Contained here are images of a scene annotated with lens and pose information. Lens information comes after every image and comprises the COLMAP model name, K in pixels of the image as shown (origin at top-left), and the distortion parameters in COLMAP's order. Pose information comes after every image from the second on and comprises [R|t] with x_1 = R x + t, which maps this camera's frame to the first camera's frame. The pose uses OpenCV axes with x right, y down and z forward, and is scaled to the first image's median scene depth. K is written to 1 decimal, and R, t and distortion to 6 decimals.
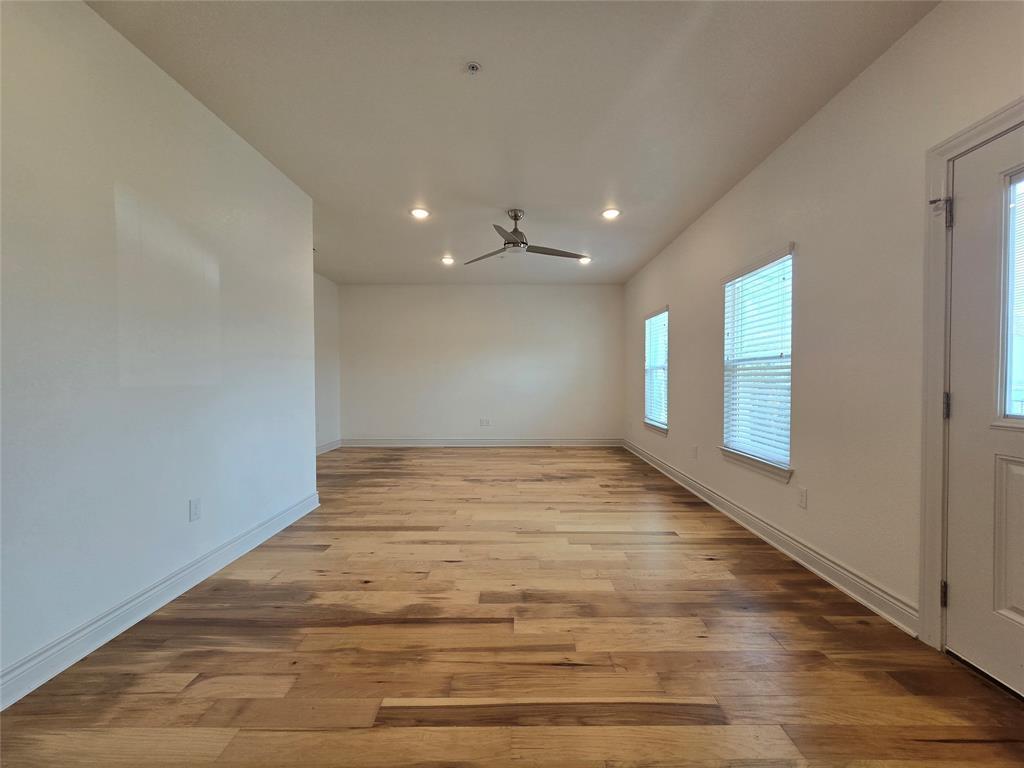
lens RADIAL K [[416.6, 0, 517.2], [0, 416.6, 389.8], [0, 0, 1]] dist [-0.000866, 0.000002]
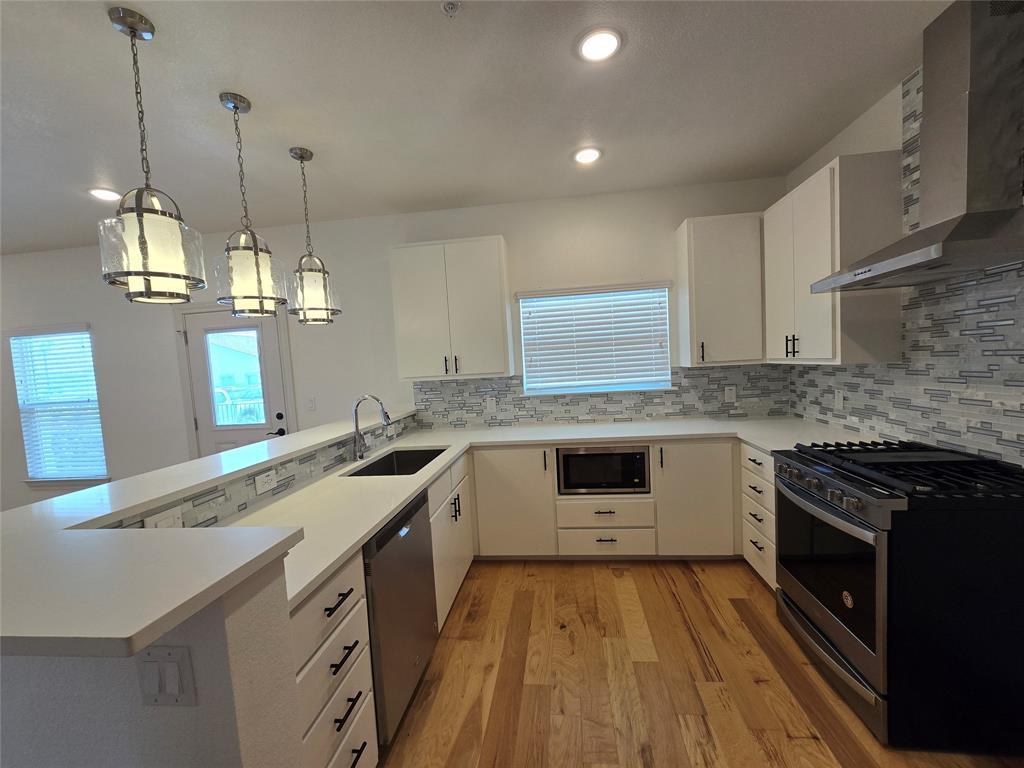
lens RADIAL K [[416.6, 0, 517.2], [0, 416.6, 389.8], [0, 0, 1]] dist [-0.000866, 0.000002]
pose [[0.108715, -0.068782, 0.991691, -0.968538], [0.082491, 0.994787, 0.059953, -0.135065], [-0.990644, 0.075288, 0.113822, -0.961274]]
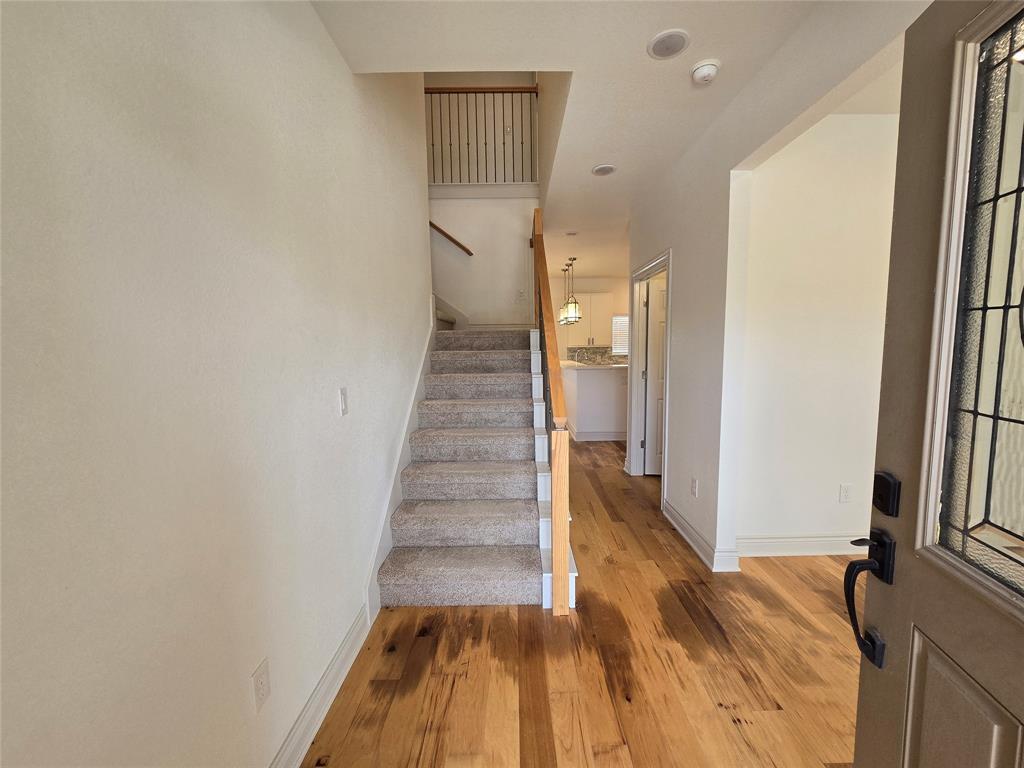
lens RADIAL K [[416.6, 0, 517.2], [0, 416.6, 389.8], [0, 0, 1]] dist [-0.000866, 0.000002]
pose [[-0.005197, -0.107156, 0.994229, -4.013485], [0.044294, 0.993242, 0.107281, -0.156159], [-0.999005, 0.044596, -0.000416, 0.400931]]
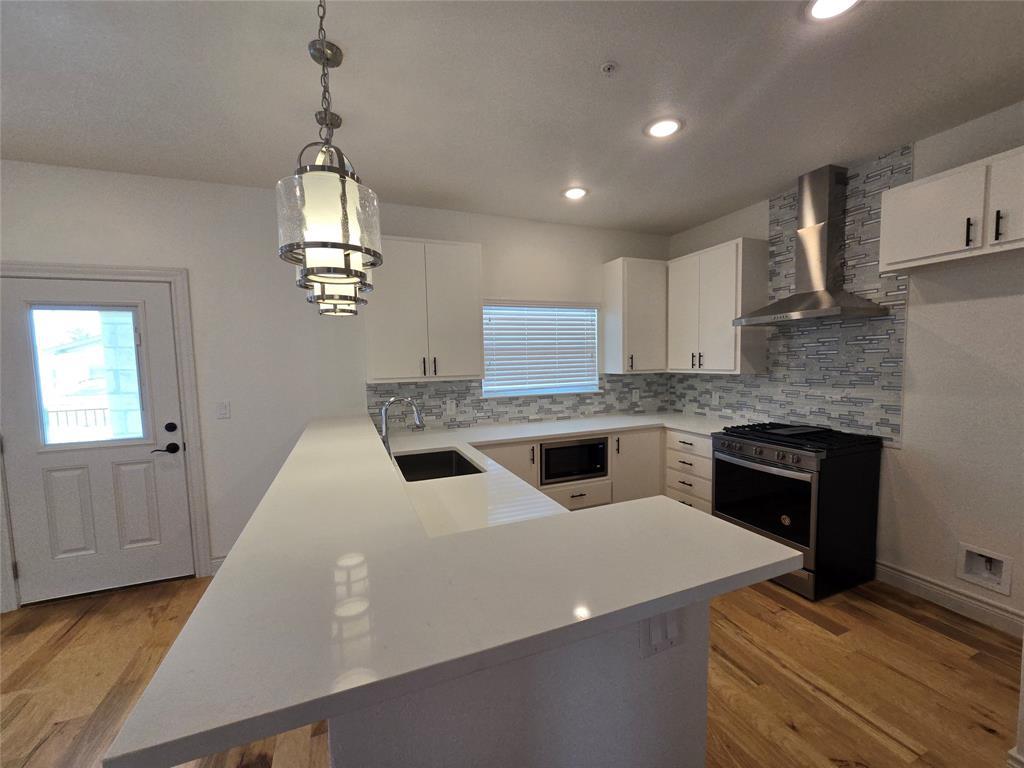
lens RADIAL K [[416.6, 0, 517.2], [0, 416.6, 389.8], [0, 0, 1]] dist [-0.000866, 0.000002]
pose [[-0.378708, -0.052529, 0.924024, -0.985771], [0.048111, 0.995921, 0.076334, -0.176158], [-0.924265, 0.073364, -0.374636, -0.143984]]
